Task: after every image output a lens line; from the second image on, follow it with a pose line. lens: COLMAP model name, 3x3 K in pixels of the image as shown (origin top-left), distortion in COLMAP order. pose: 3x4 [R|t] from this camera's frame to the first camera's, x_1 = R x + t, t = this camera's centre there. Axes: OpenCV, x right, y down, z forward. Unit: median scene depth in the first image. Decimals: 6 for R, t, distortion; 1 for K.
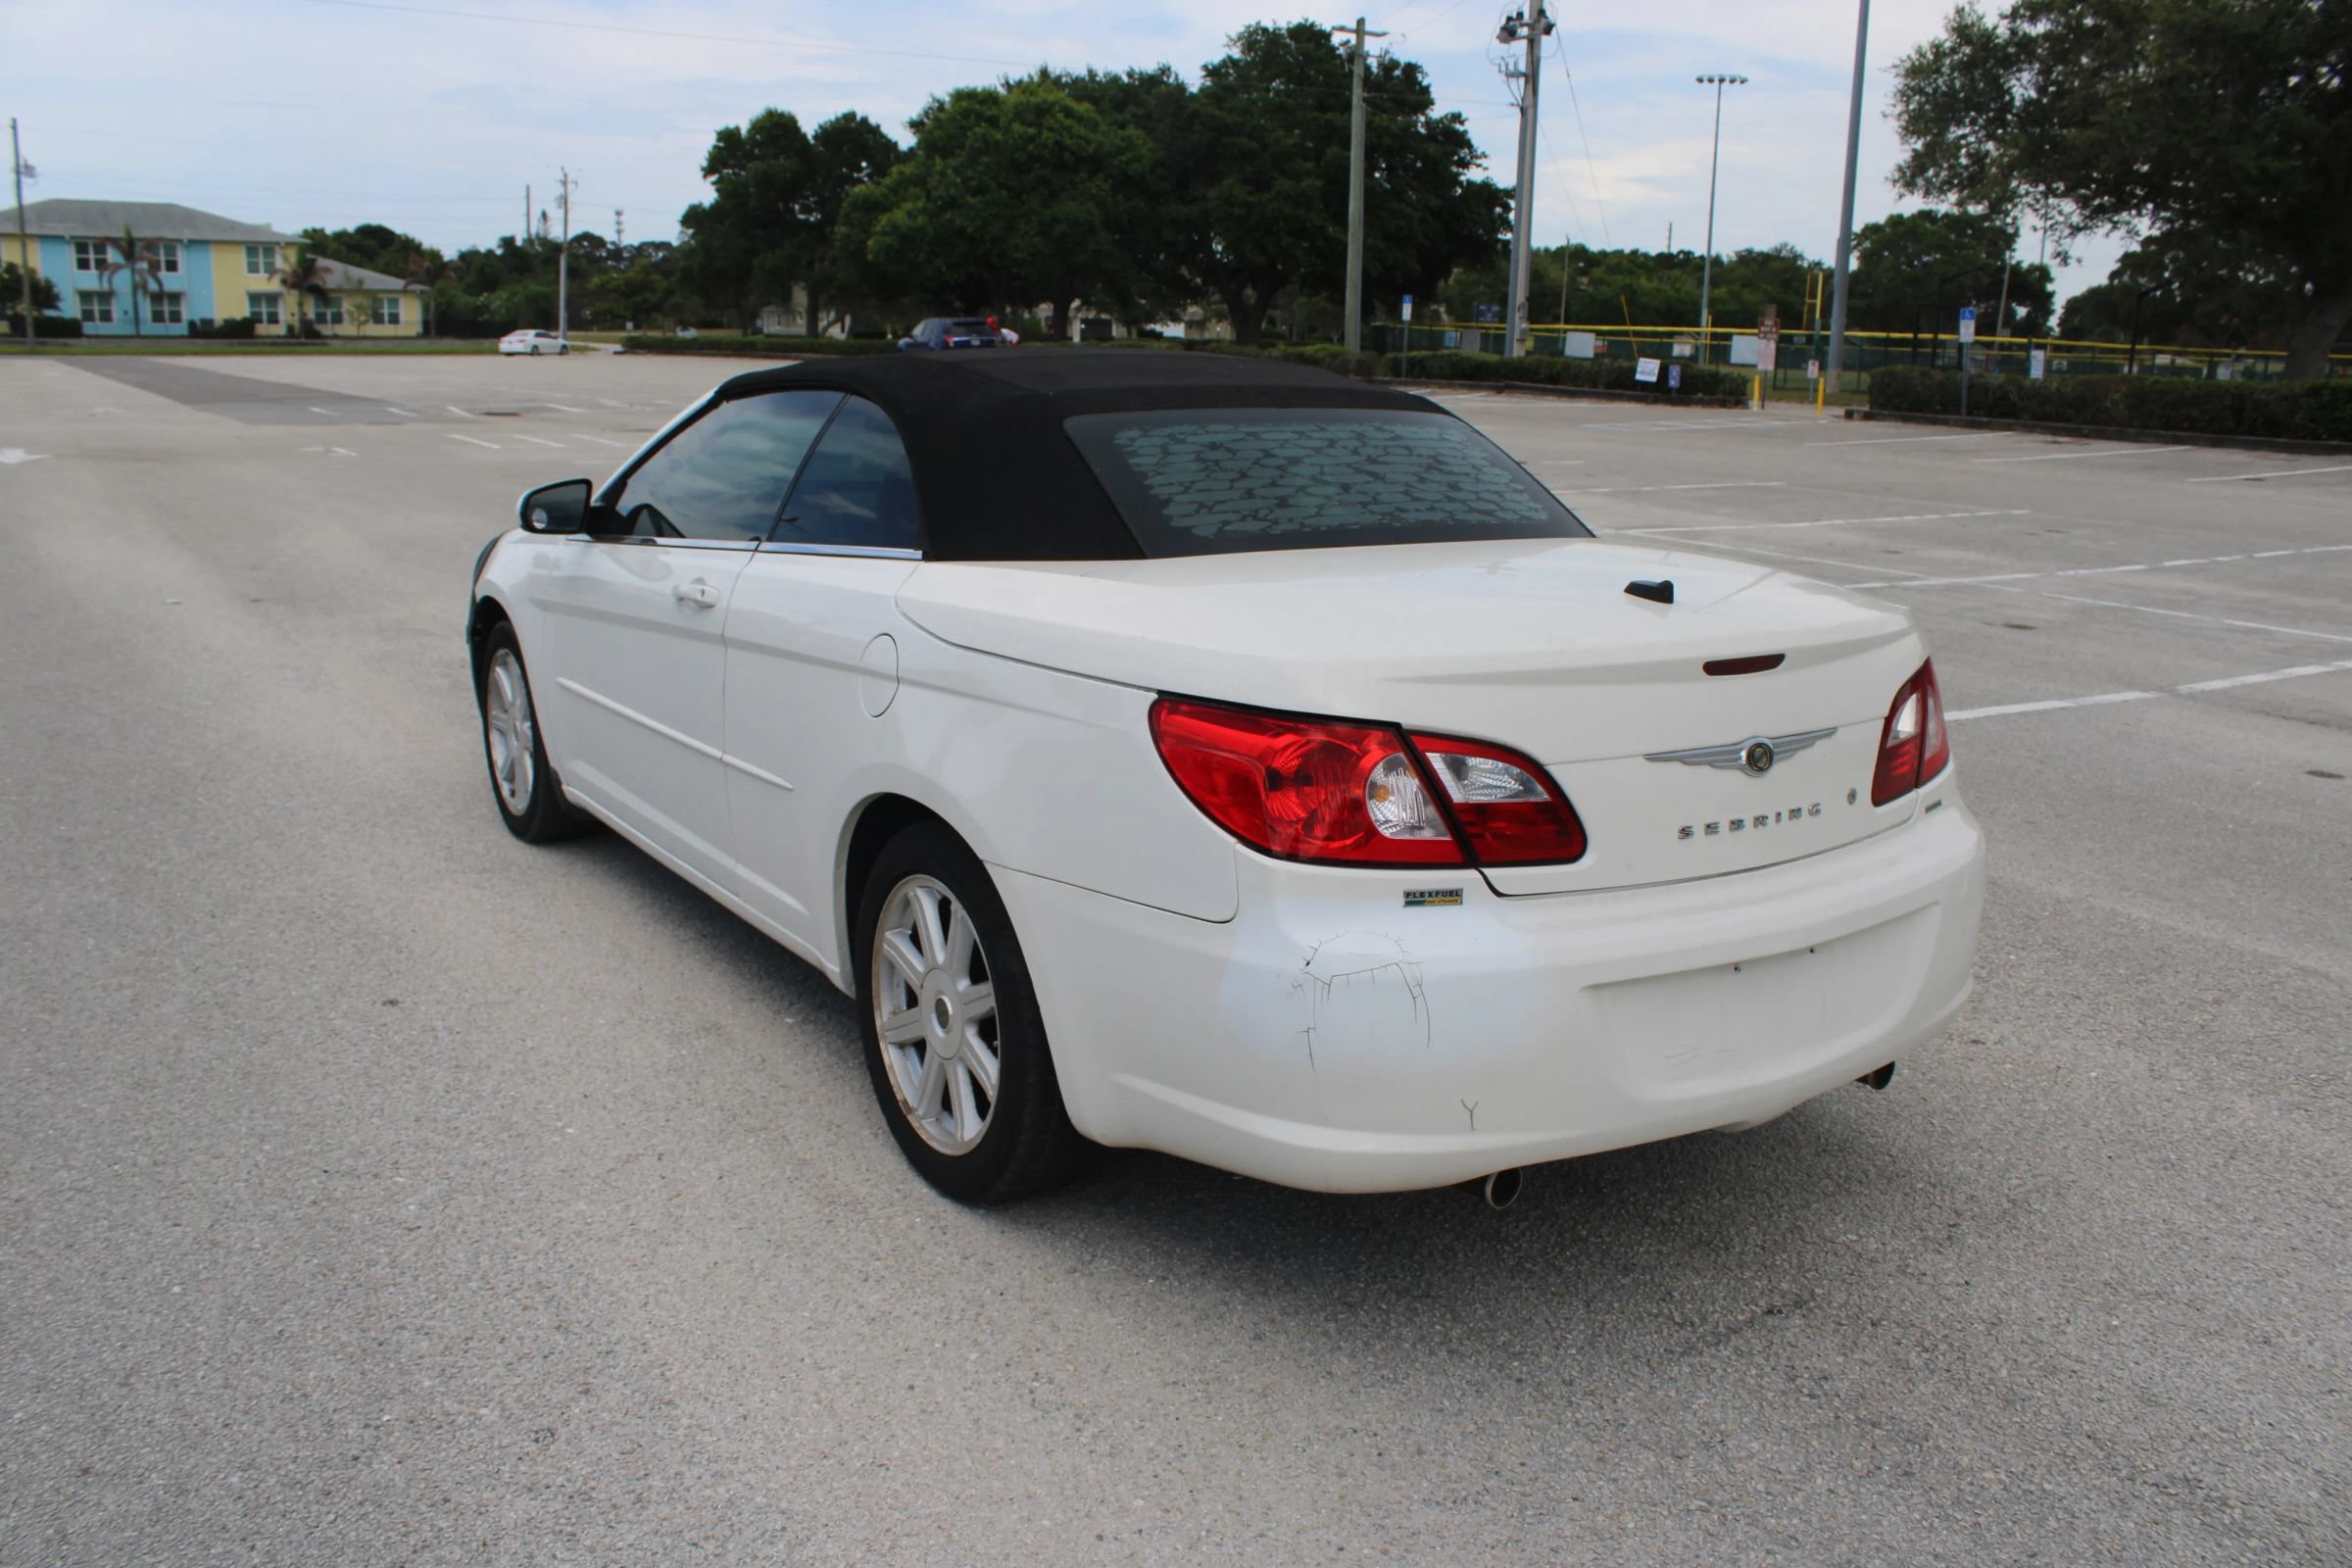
lens RADIAL K [[1954.5, 0, 1138.9], [0, 1954.5, 802.6], [0, 0, 1]] dist [-0.167824, 0.149502]
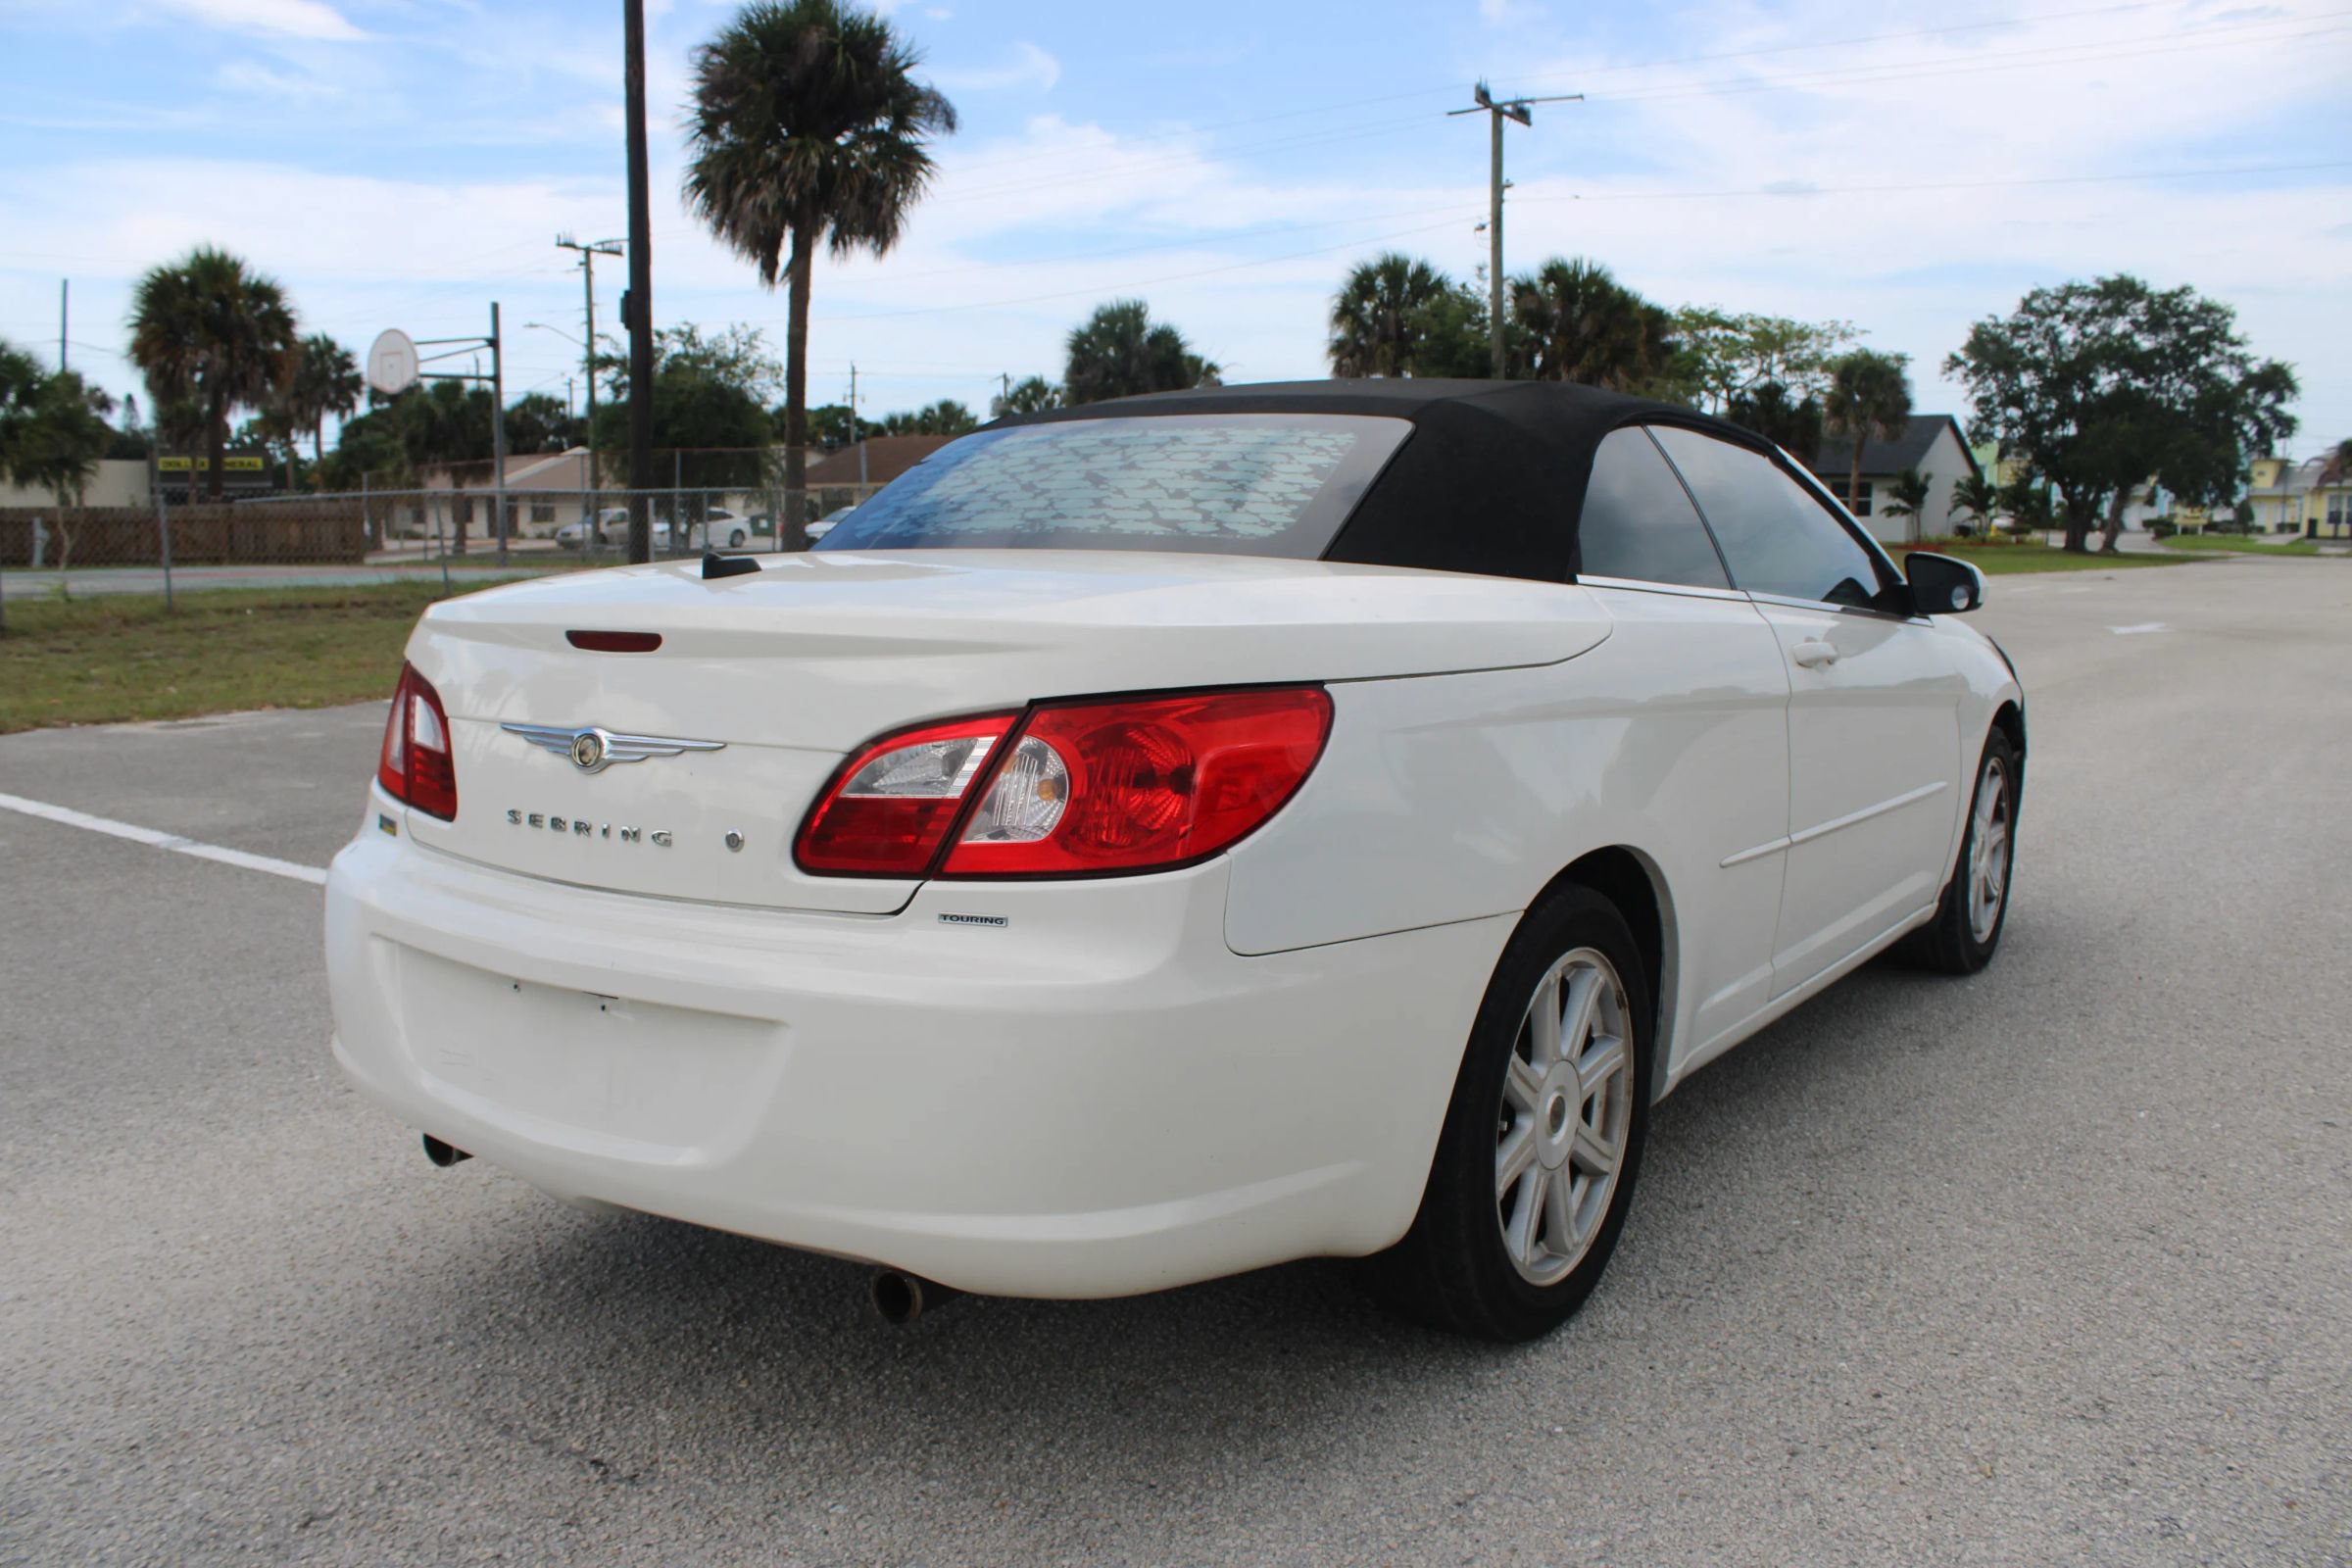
lens RADIAL K [[1954.5, 0, 1155.0], [0, 1954.5, 799.0], [0, 0, 1]] dist [-0.167824, 0.149502]
pose [[0.362447, 0.109414, -0.925560, 0.998424], [-0.213832, 0.976357, 0.031683, -0.068925], [0.907143, 0.186430, 0.377274, 0.770601]]
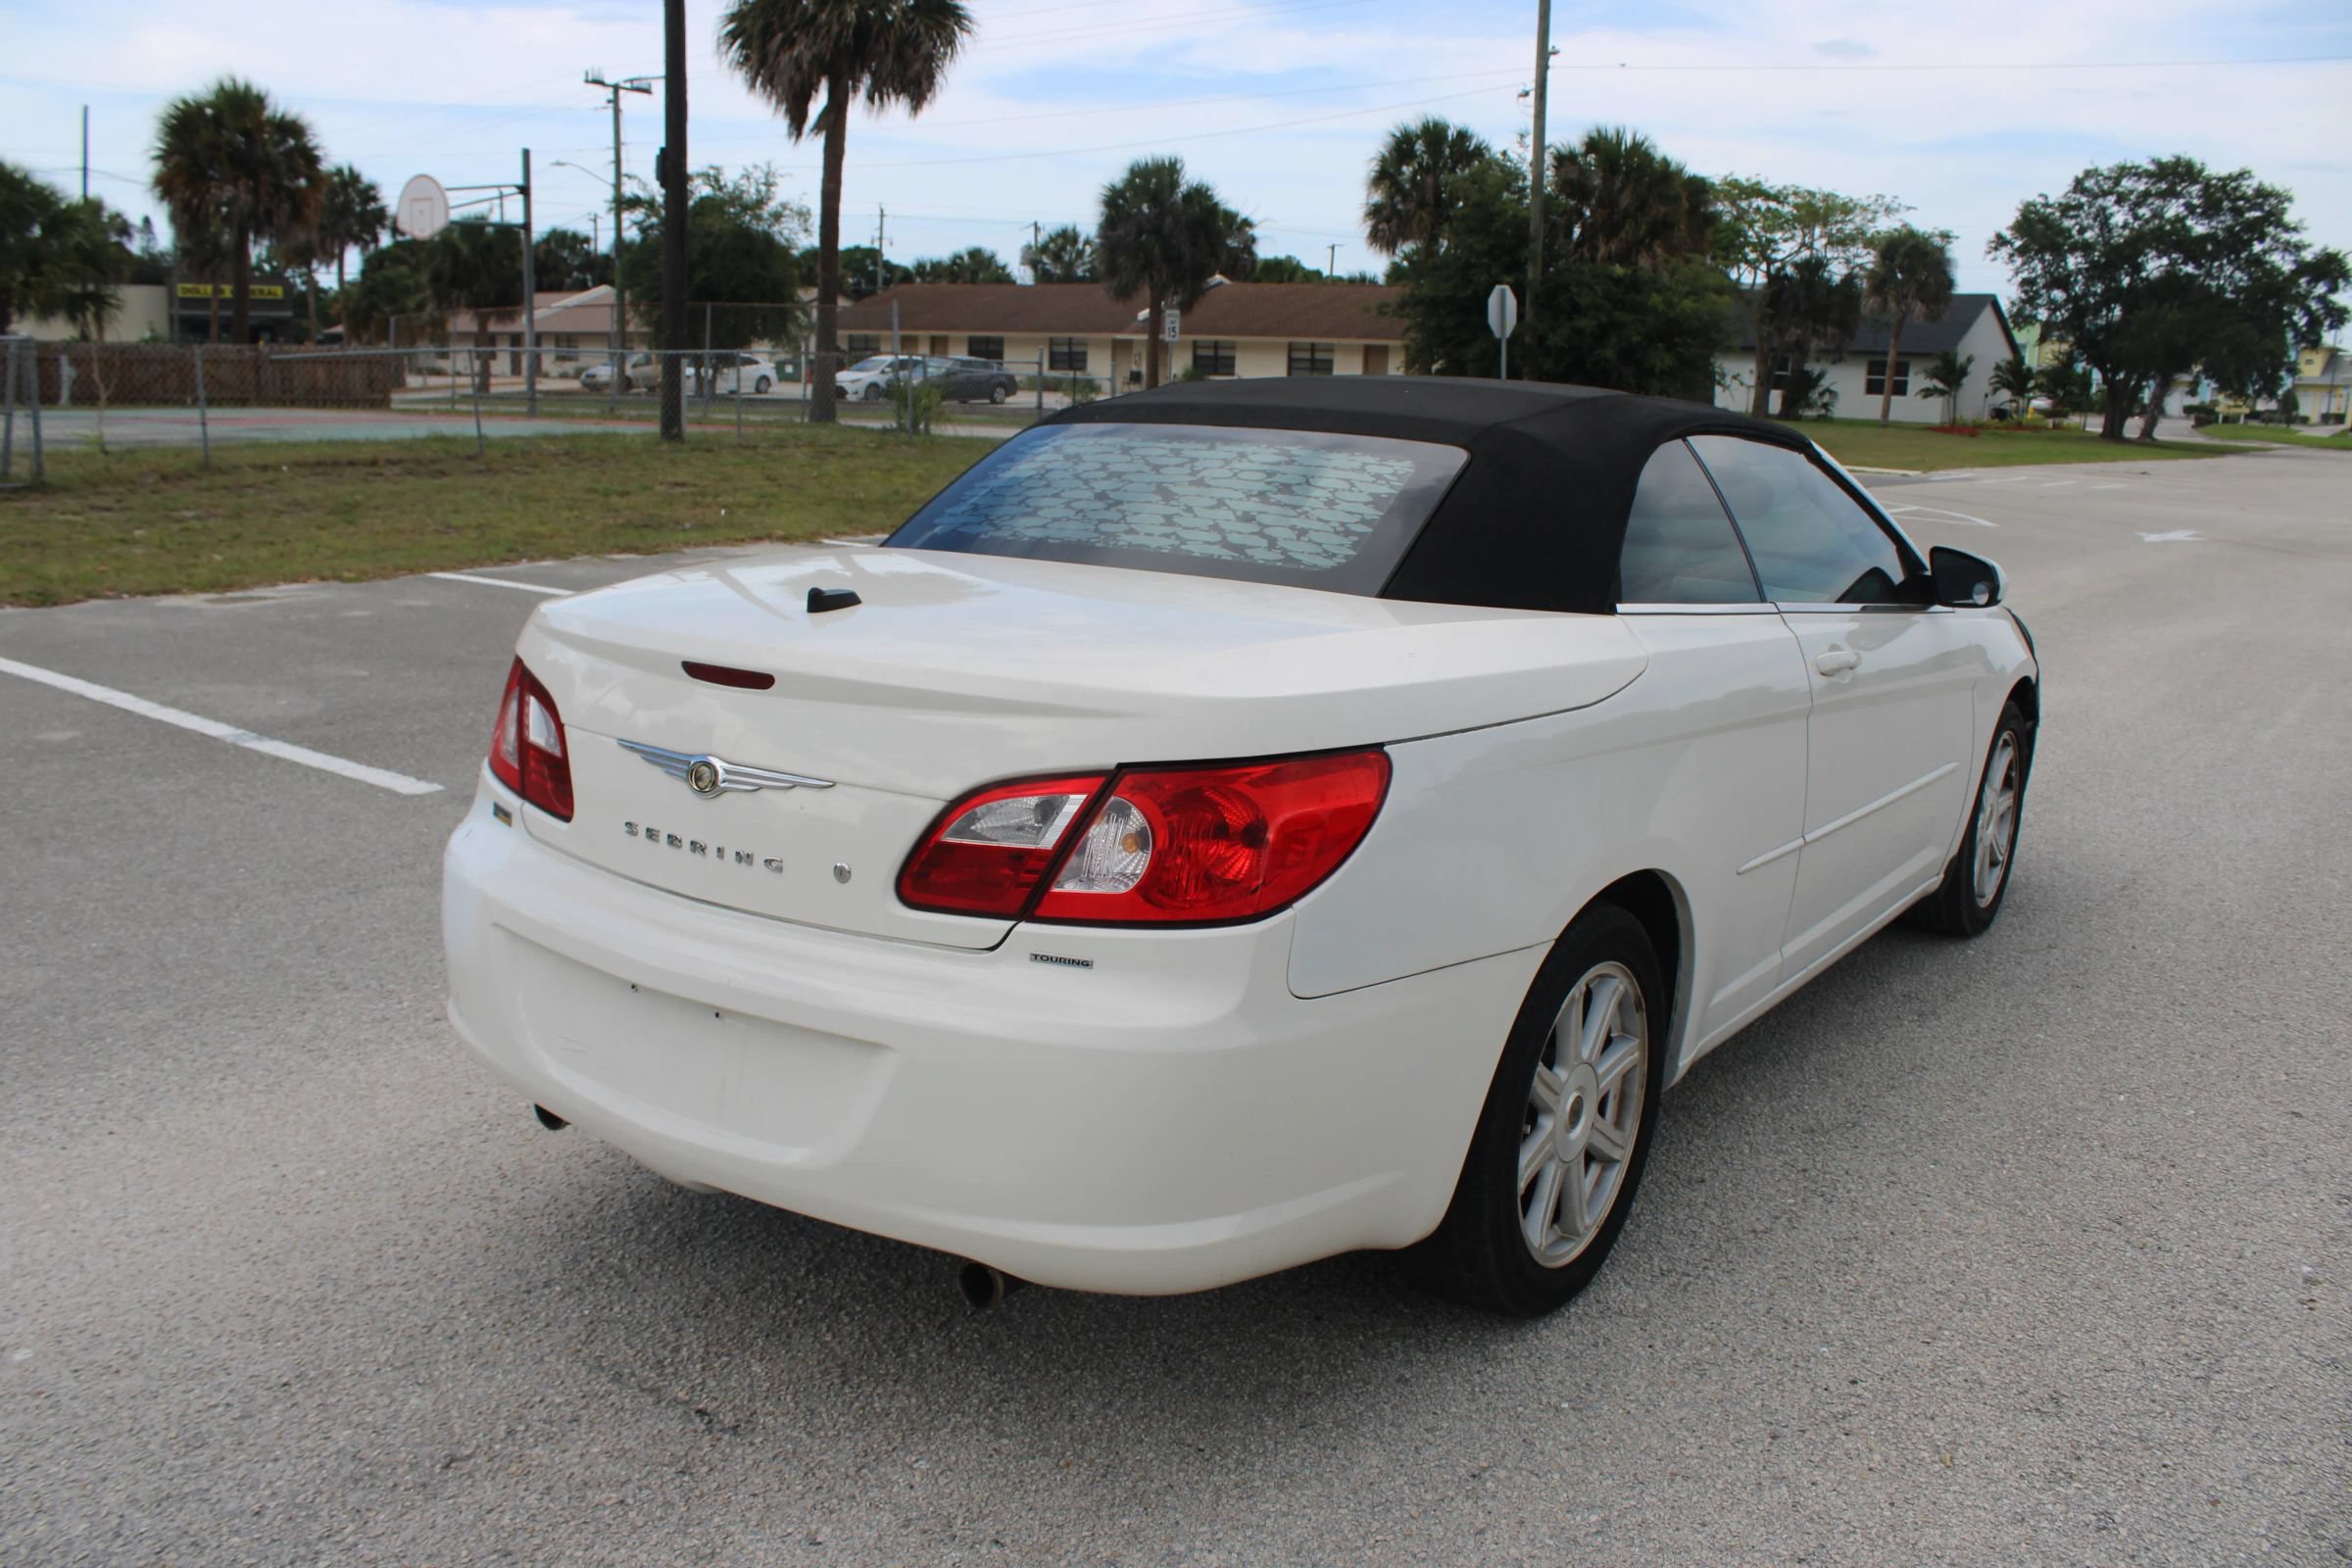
lens RADIAL K [[1954.5, 0, 1151.3], [0, 1954.5, 807.7], [0, 0, 1]] dist [-0.167824, 0.149502]
pose [[0.348747, 0.194602, -0.916791, 1.039137], [-0.242098, 0.963711, 0.112468, -0.137233], [0.905408, 0.182731, 0.383205, 0.713984]]
